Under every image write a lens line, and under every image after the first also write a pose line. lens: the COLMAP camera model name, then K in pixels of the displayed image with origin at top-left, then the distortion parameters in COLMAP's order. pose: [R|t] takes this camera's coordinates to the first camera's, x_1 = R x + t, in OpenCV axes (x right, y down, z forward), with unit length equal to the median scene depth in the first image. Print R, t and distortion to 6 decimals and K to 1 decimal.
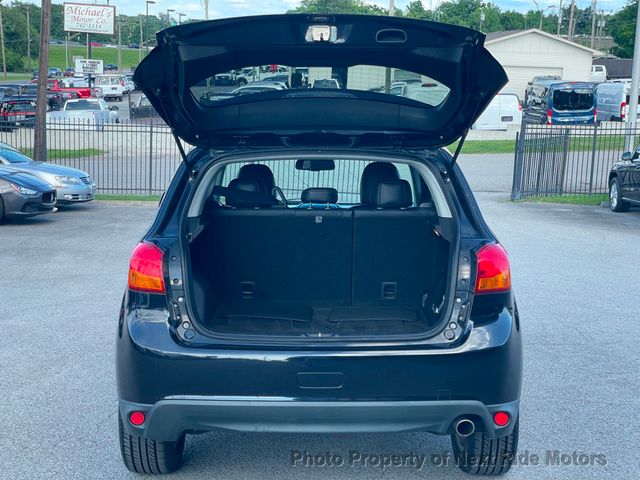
lens RADIAL K [[990.8, 0, 318.1], [0, 990.8, 240.0], [0, 0, 1]] dist [0.112492, 0.000000]
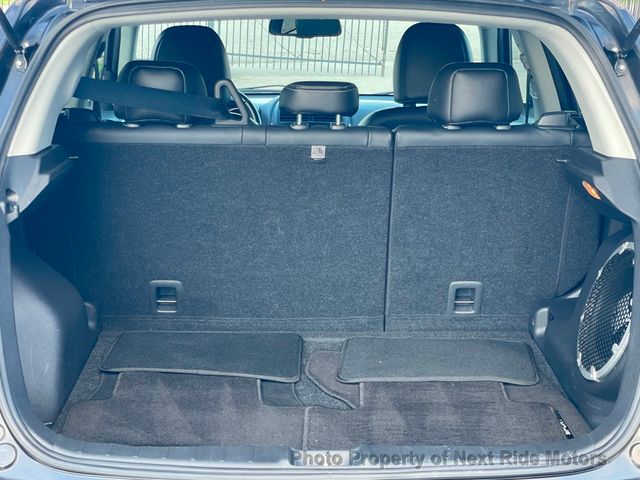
lens RADIAL K [[1181.1, 0, 321.8], [0, 1181.1, 241.5], [0, 0, 1]] dist [0.169596, 0.000000]
pose [[0.999842, 0.000411, 0.017785, -0.007258], [-0.002310, 0.994268, 0.106894, -0.037553], [-0.017639, -0.106918, 0.994111, 0.444160]]
